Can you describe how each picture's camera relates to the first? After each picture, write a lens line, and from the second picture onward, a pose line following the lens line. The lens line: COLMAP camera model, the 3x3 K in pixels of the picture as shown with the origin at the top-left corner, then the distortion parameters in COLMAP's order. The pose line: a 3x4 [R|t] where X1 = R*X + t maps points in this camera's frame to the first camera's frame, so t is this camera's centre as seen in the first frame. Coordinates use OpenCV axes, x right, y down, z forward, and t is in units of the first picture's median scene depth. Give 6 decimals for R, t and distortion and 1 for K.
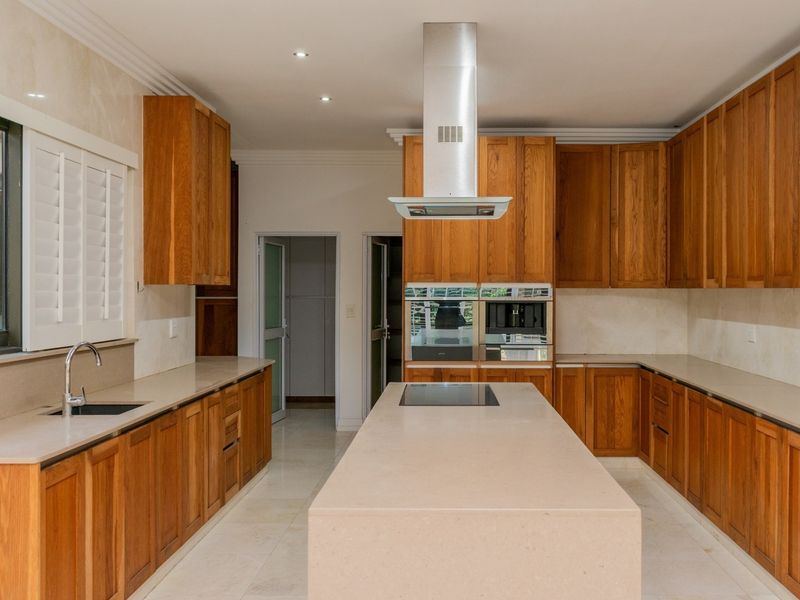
lens RADIAL K [[844.3, 0, 455.0], [0, 844.3, 300.6], [0, 0, 1]] dist [-0.000668, 0.000000]
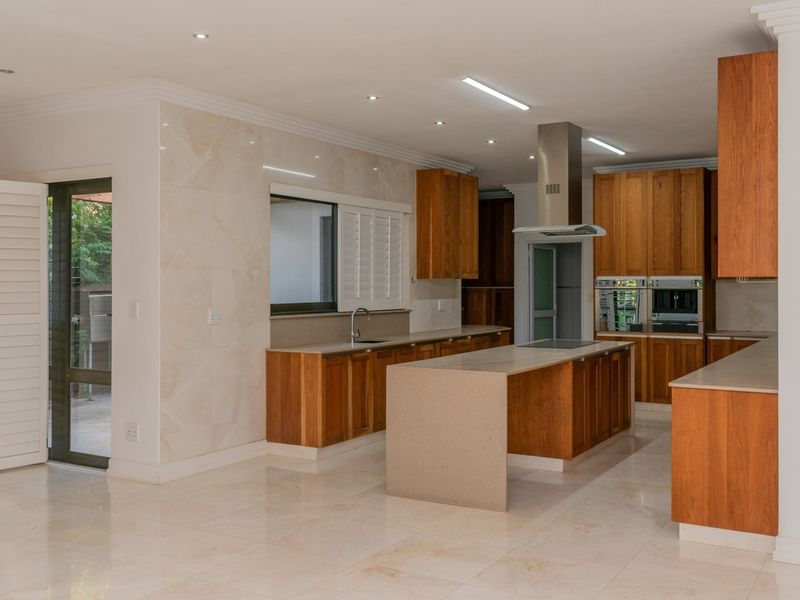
lens RADIAL K [[834.4, 0, 399.5], [0, 834.4, 297.2], [0, 0, 1]] dist [-0.019053, 0.000000]
pose [[0.854717, 0.004847, -0.519071, 0.393190], [-0.002606, 0.999984, 0.005046, 0.007977], [0.519087, -0.002960, 0.854716, -0.386727]]
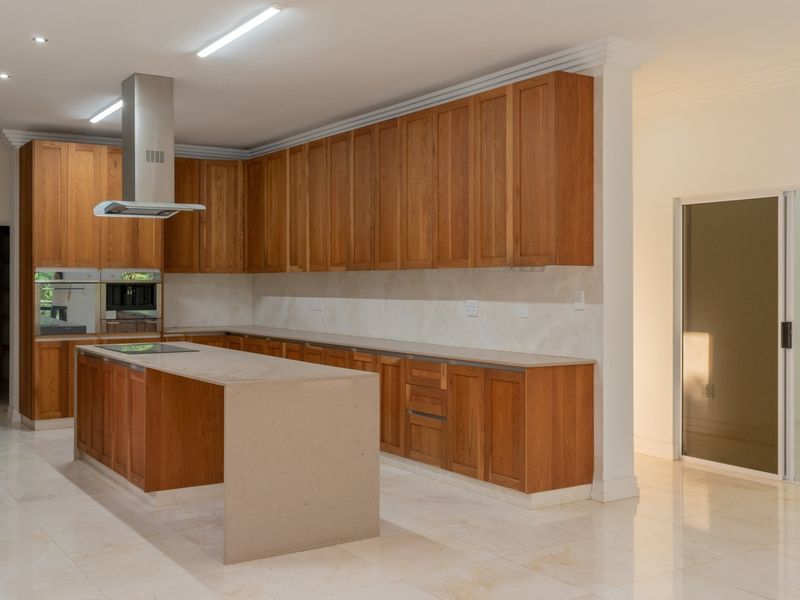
lens RADIAL K [[873.6, 0, 399.4], [0, 873.6, 298.5], [0, 0, 1]] dist [-0.014993, 0.000000]
pose [[0.841074, -0.010259, 0.540823, -0.284401], [0.008337, 0.999947, 0.006003, 0.018260], [-0.540856, -0.000540, 0.841115, -0.267130]]
